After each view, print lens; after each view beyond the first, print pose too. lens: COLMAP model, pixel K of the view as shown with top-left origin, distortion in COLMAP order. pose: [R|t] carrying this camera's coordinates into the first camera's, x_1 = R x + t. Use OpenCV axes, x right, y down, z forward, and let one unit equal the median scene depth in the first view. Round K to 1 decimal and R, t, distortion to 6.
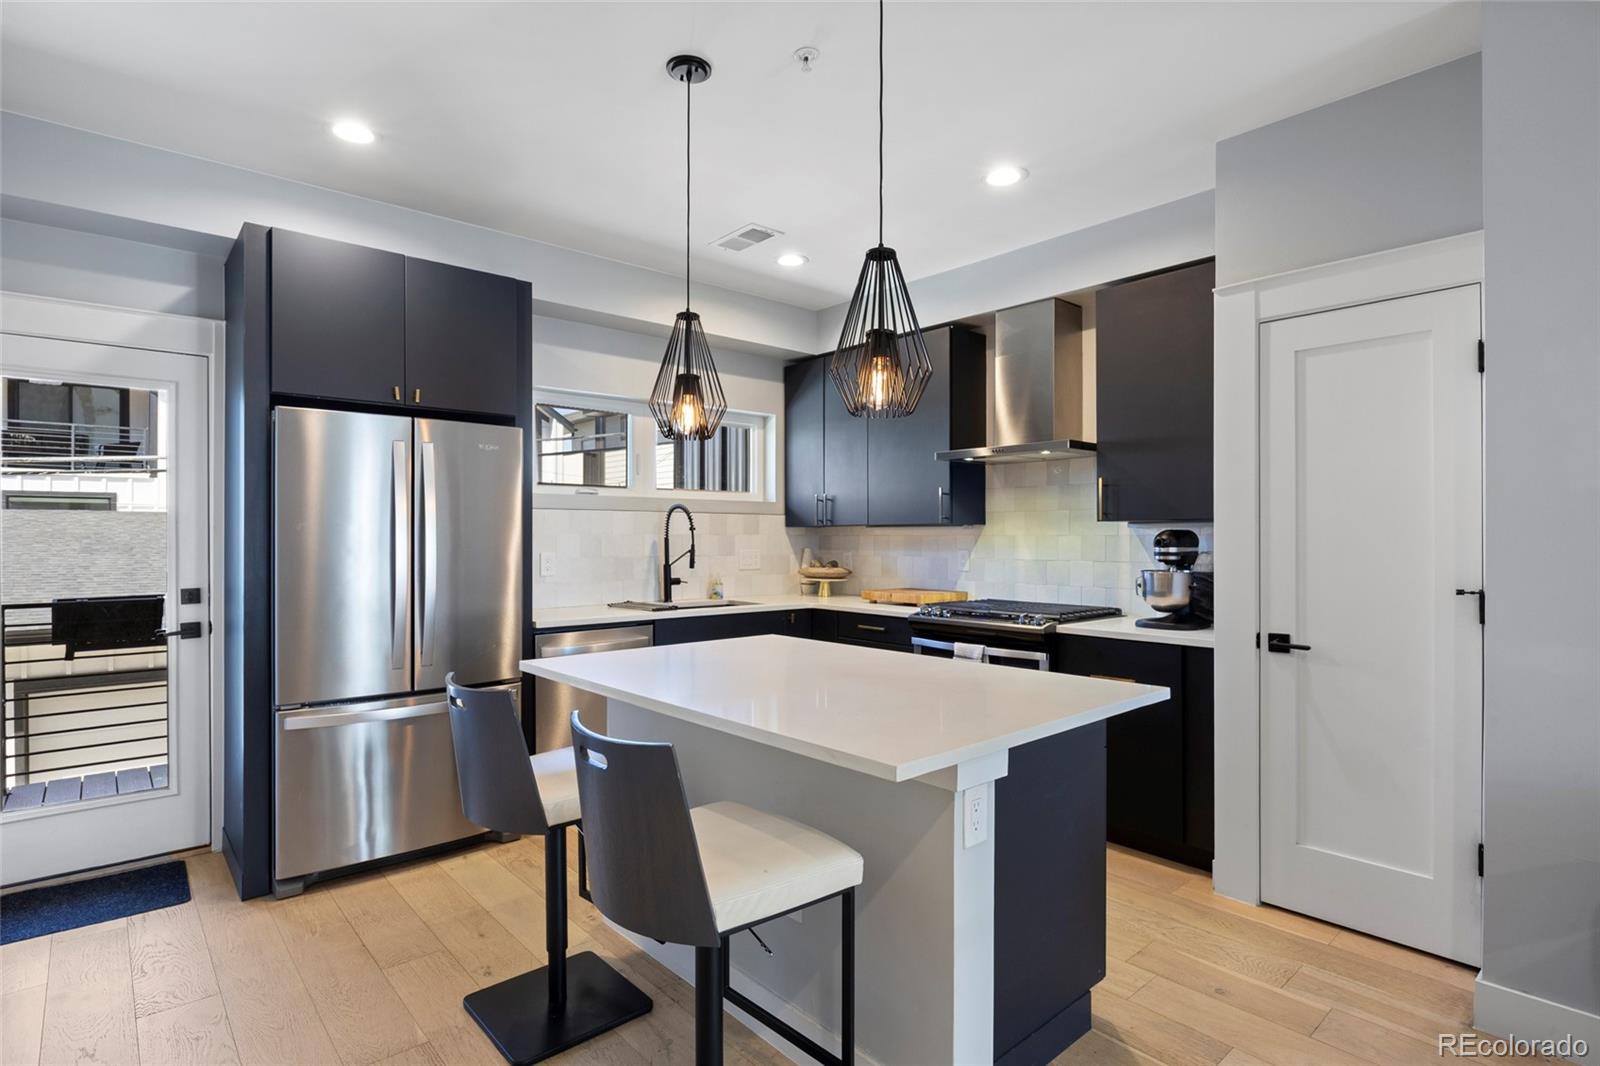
lens RADIAL K [[789.6, 0, 800.0], [0, 789.6, 533.0], [0, 0, 1]] dist [0.000478, 0.000037]
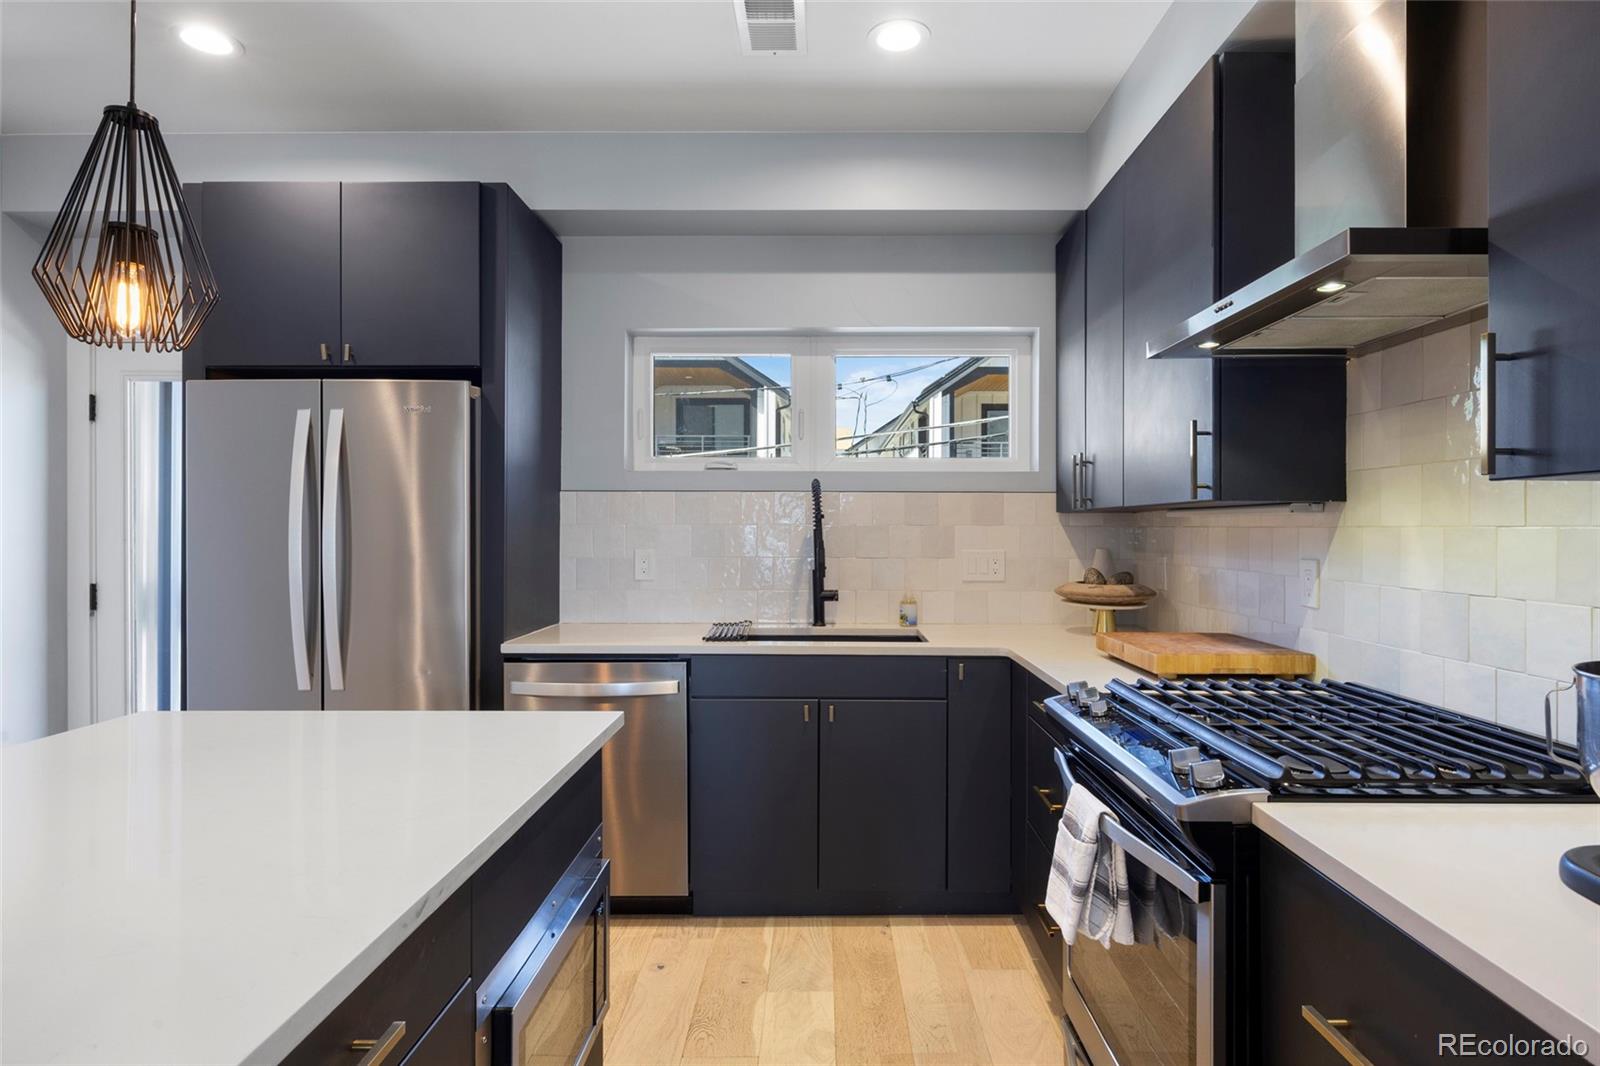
lens RADIAL K [[866.5, 0, 828.3], [0, 866.5, 518.6], [0, 0, 1]] dist [0.001752, 0.000365]
pose [[0.755660, -0.005328, -0.654942, 0.331661], [0.002156, 0.999982, -0.005648, 0.000568], [0.654960, 0.002856, 0.755658, 0.471039]]
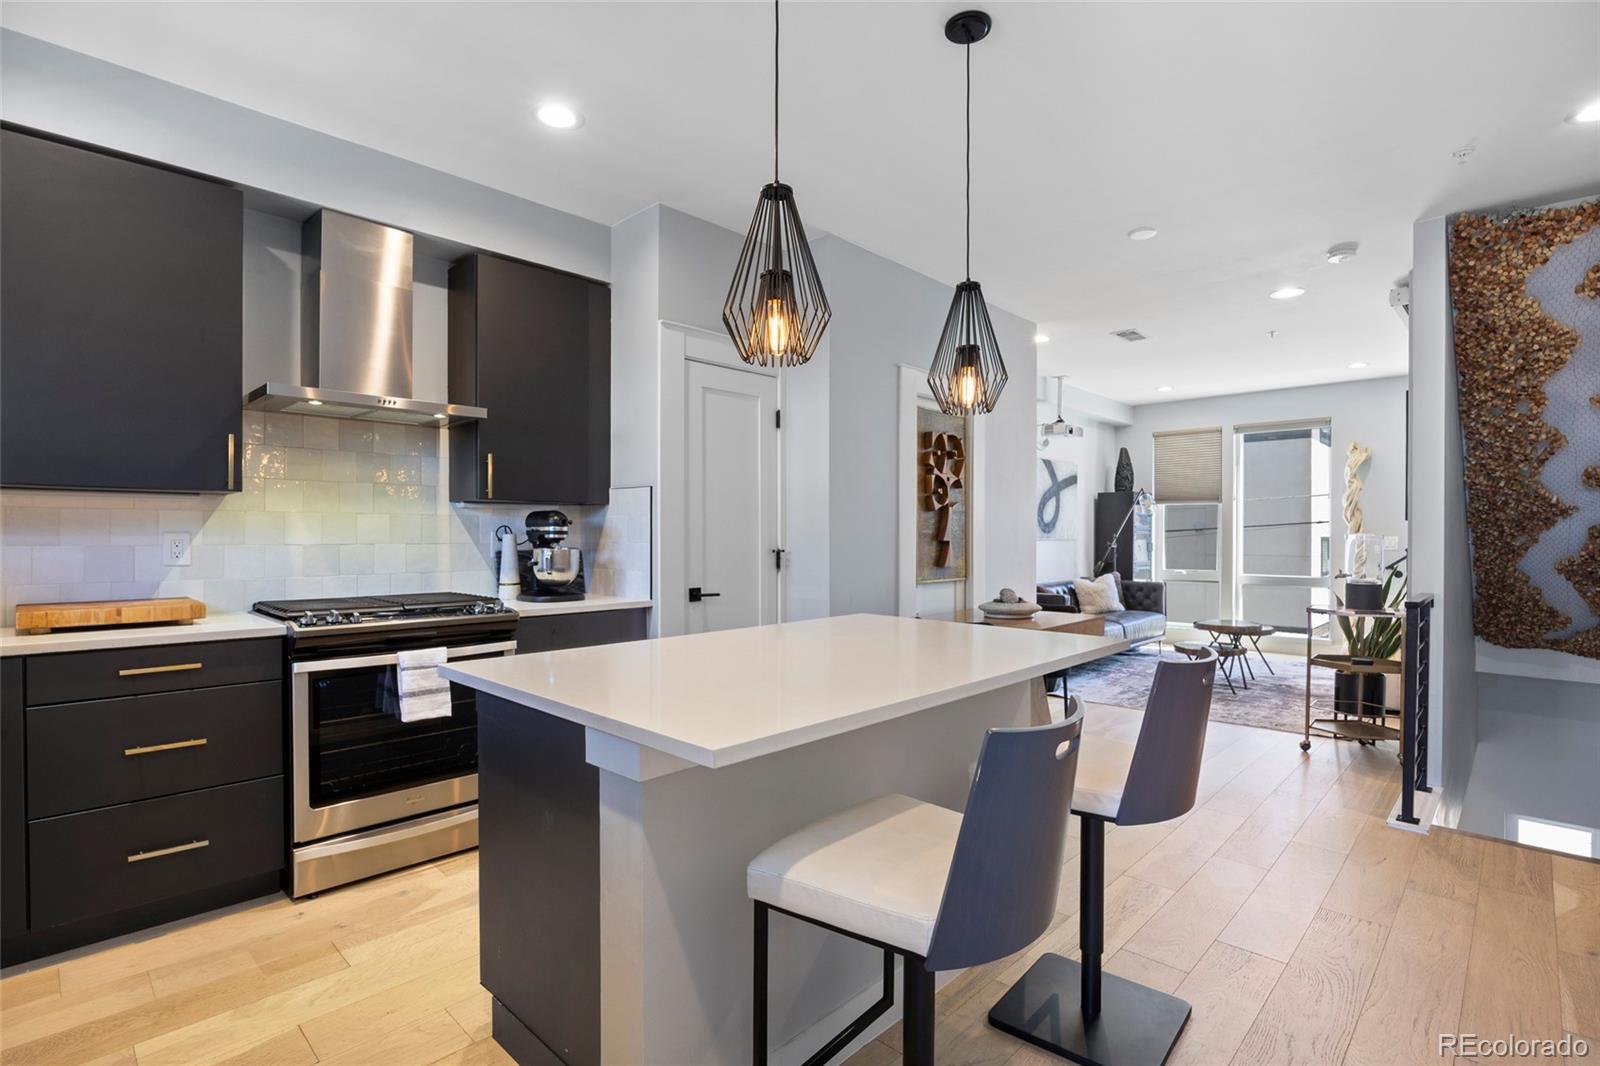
lens RADIAL K [[771.6, 0, 800.0], [0, 771.6, 533.0], [0, 0, 1]] dist [0.000389, 0.000087]
pose [[-0.078542, 0.009624, 0.996864, -0.463227], [-0.002065, 0.999950, -0.009816, 0.027676], [-0.996909, -0.002829, -0.078518, 0.567811]]
